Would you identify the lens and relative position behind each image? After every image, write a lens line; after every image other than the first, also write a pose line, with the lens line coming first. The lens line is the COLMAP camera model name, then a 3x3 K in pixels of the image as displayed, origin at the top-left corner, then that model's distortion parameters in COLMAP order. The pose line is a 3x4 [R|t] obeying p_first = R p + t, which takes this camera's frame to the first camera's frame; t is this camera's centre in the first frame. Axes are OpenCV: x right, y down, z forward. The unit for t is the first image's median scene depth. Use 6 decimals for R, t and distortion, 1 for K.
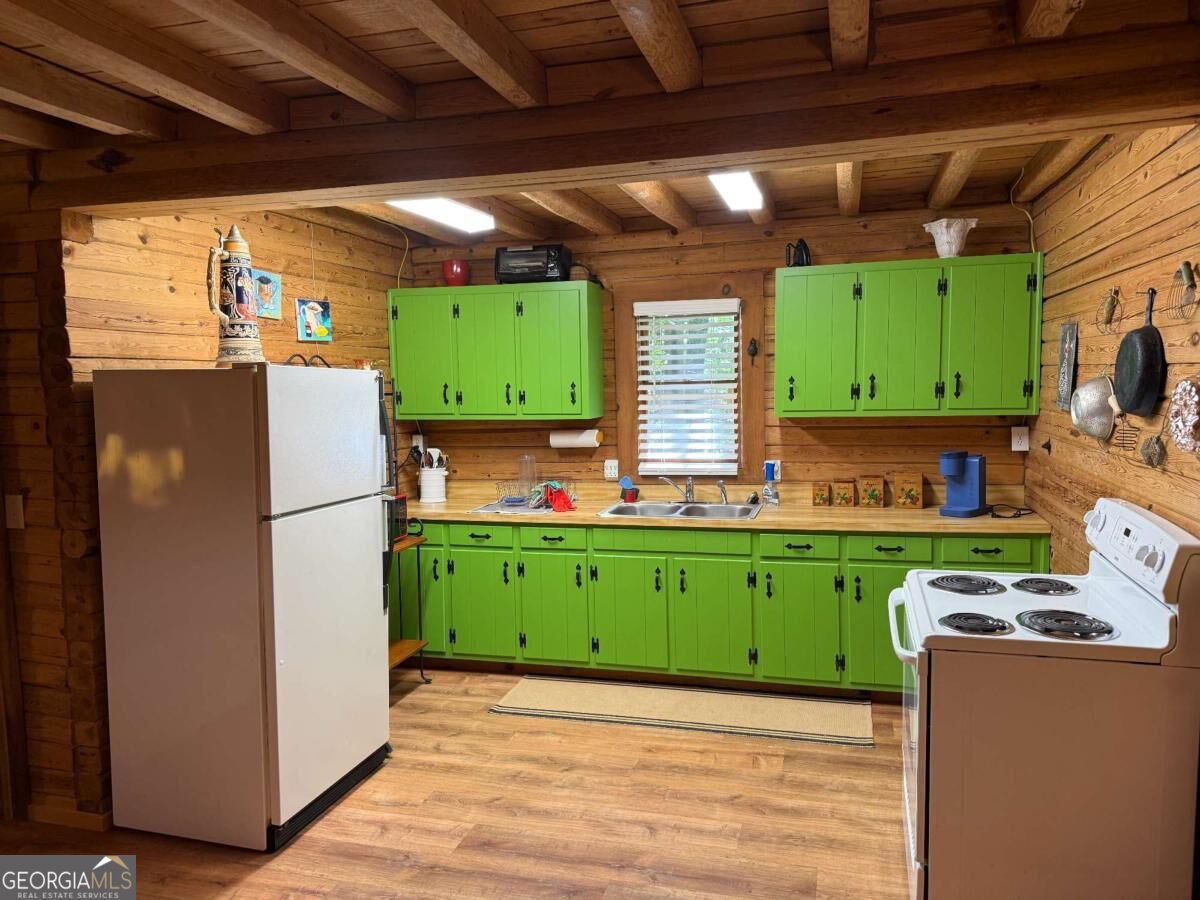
lens RADIAL K [[839.2, 0, 595.0], [0, 839.2, 455.2], [0, 0, 1]] dist [0.027527, -0.046133]
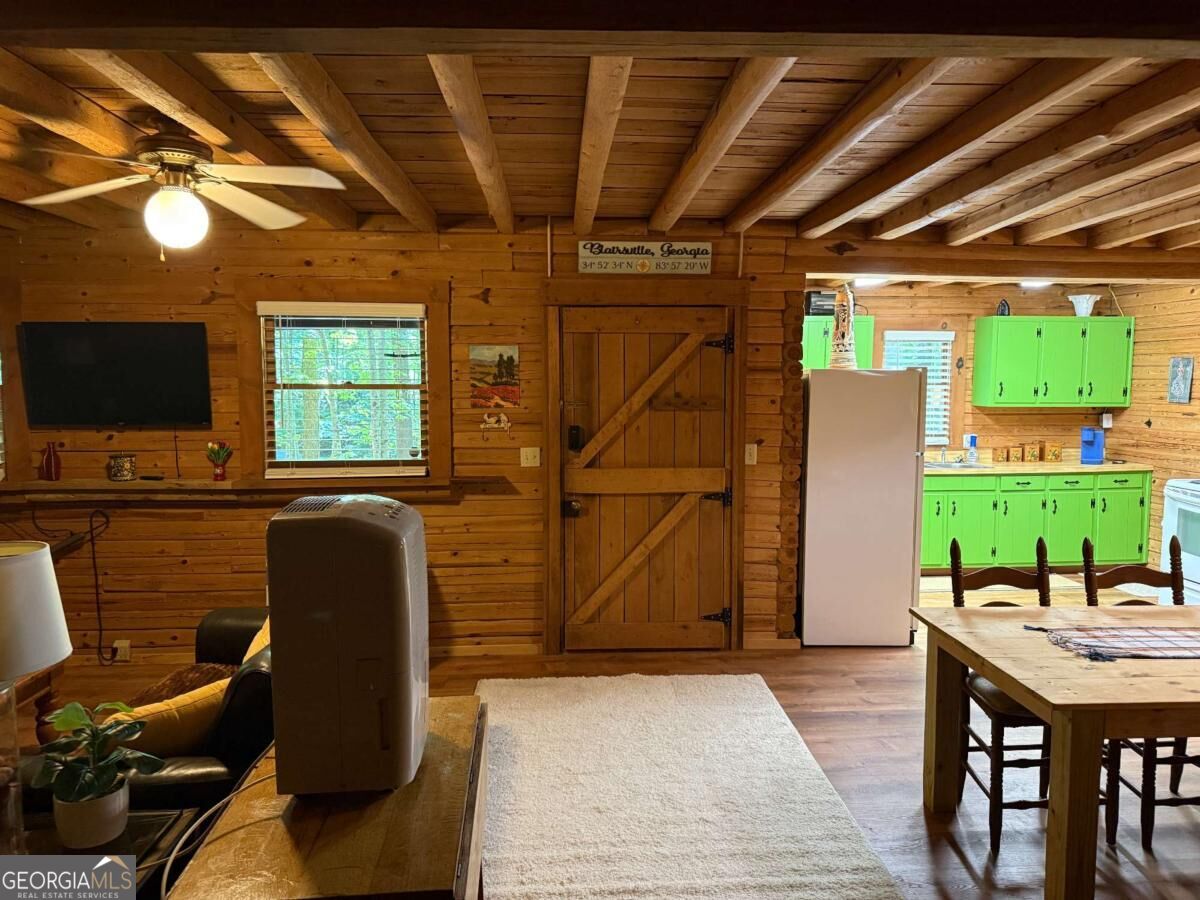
lens RADIAL K [[839.2, 0, 606.8], [0, 839.2, 452.8], [0, 0, 1]] dist [0.027527, -0.046133]
pose [[0.946036, -0.003852, 0.324039, -0.974125], [0.006472, 0.999954, -0.007009, 0.048566], [-0.323997, 0.008728, 0.946018, -0.292484]]
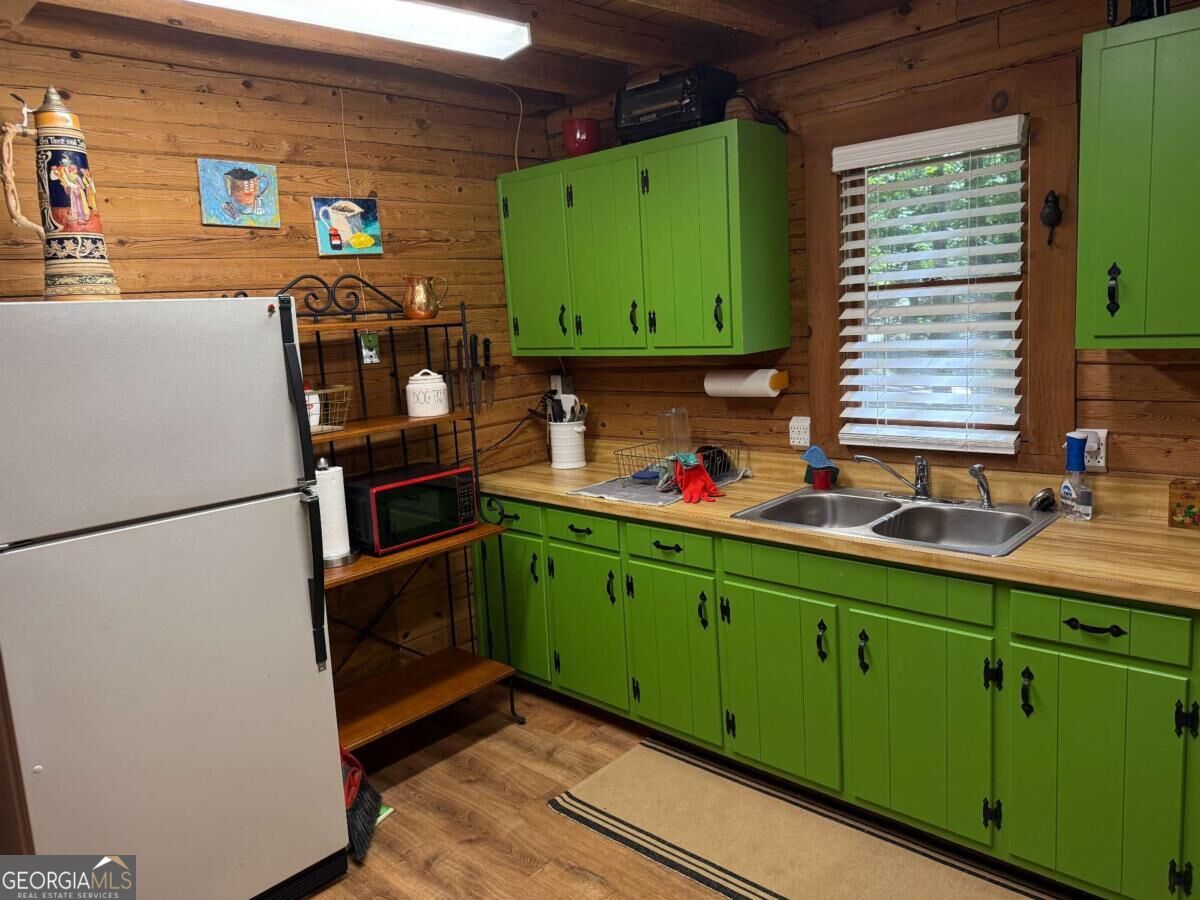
lens RADIAL K [[839.2, 0, 597.1], [0, 839.2, 445.3], [0, 0, 1]] dist [0.027527, -0.046133]
pose [[0.887703, 0.036890, -0.458937, 0.185533], [0.007534, 0.995488, 0.094591, -0.036476], [0.460356, -0.087426, 0.883419, 0.412057]]
